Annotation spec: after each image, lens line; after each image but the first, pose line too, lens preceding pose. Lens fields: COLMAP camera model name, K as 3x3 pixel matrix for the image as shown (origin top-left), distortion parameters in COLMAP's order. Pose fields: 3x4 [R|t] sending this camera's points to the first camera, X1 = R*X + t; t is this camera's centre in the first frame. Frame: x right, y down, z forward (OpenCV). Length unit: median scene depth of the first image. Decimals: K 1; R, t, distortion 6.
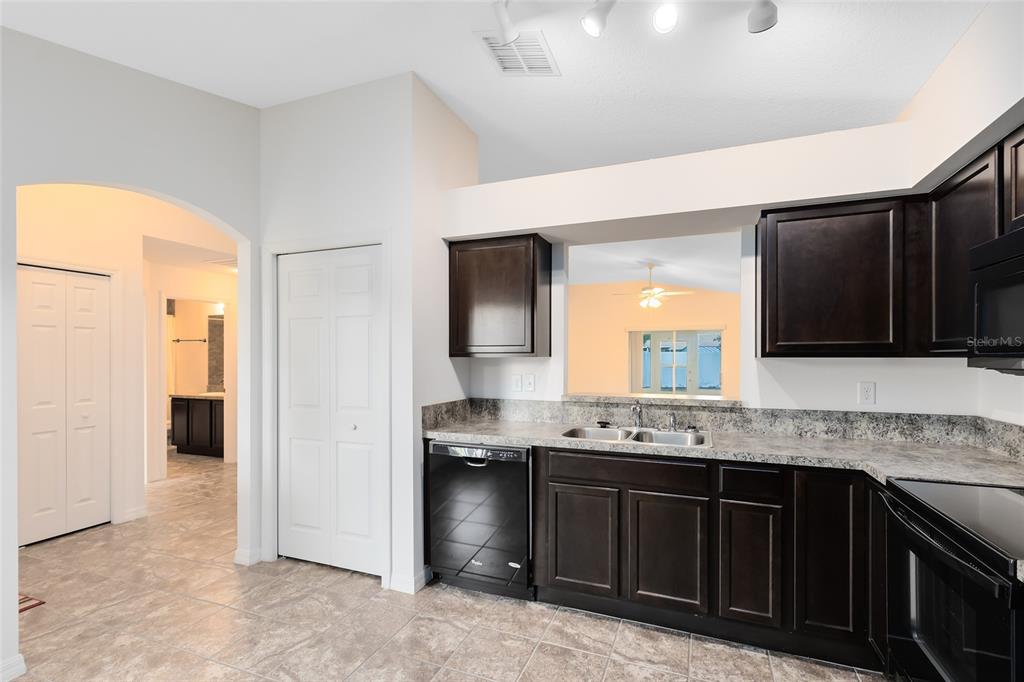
lens RADIAL K [[469.2, 0, 511.6], [0, 469.2, 351.0], [0, 0, 1]] dist [0.002912, -0.001106]
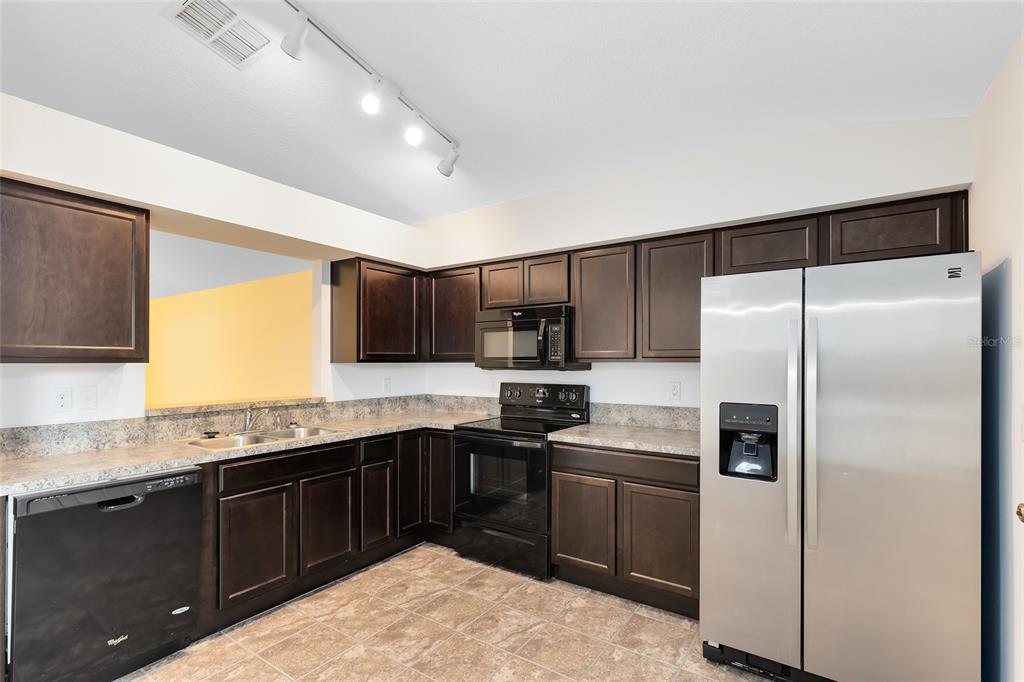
lens RADIAL K [[469.2, 0, 509.6], [0, 469.2, 351.0], [0, 0, 1]] dist [0.002912, -0.001106]
pose [[0.224856, 0.020816, 0.974170, -0.683838], [-0.011951, 0.999755, -0.018604, -0.001964], [-0.974319, -0.007459, 0.225049, 0.232581]]
